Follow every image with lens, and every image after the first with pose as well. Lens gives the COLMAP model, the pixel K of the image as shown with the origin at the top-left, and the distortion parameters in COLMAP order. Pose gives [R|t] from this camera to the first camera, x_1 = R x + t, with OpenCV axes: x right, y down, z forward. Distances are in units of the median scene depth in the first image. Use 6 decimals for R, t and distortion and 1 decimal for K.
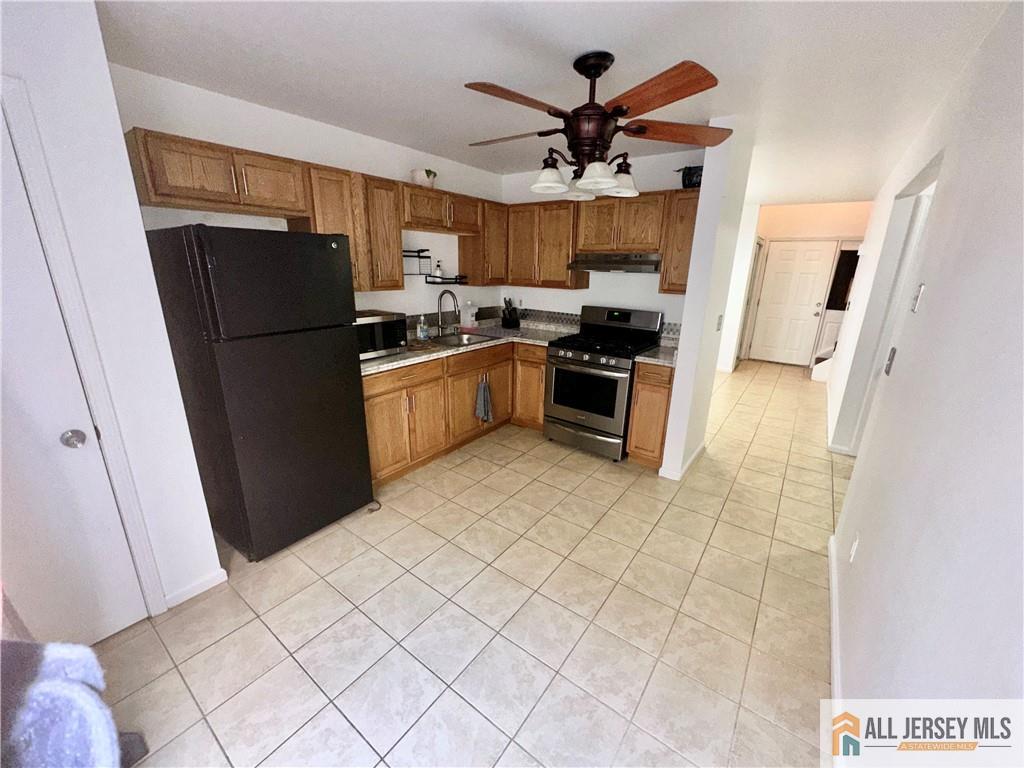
lens RADIAL K [[406.1, 0, 518.2], [0, 406.1, 383.6], [0, 0, 1]] dist [-0.007552, 0.000101]
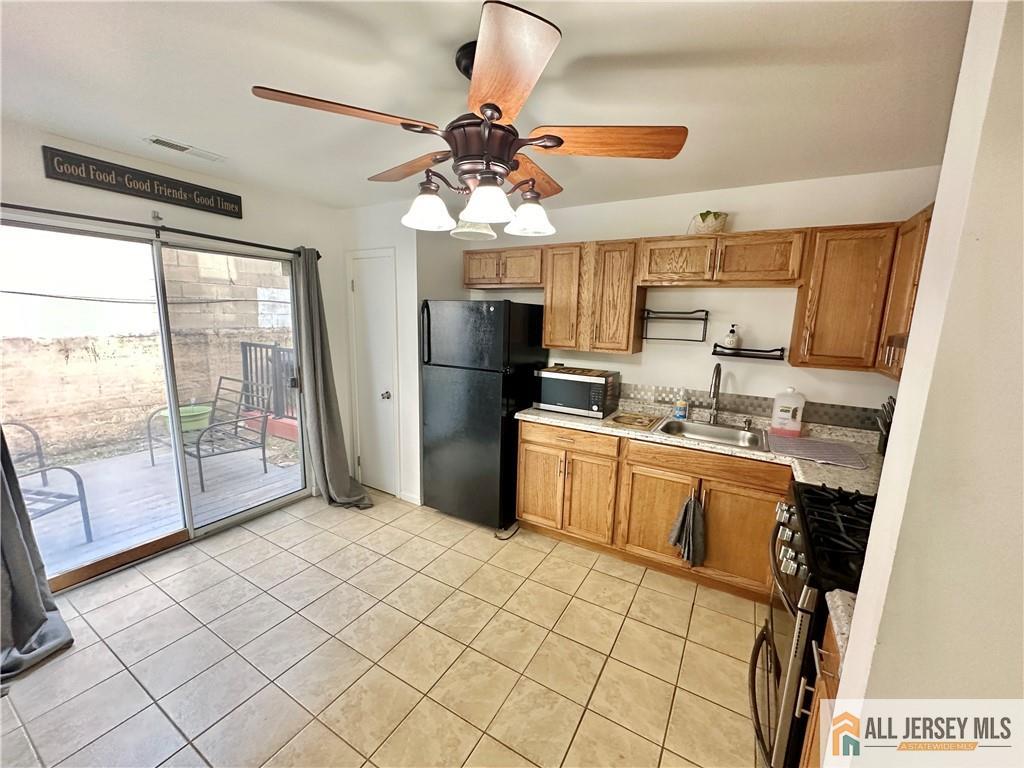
lens RADIAL K [[406.1, 0, 516.8], [0, 406.1, 390.1], [0, 0, 1]] dist [-0.007552, 0.000101]
pose [[0.107444, 0.158721, -0.981460, 0.636578], [-0.304851, 0.944882, 0.119432, -0.205817], [0.946320, 0.286367, 0.149909, 0.713642]]
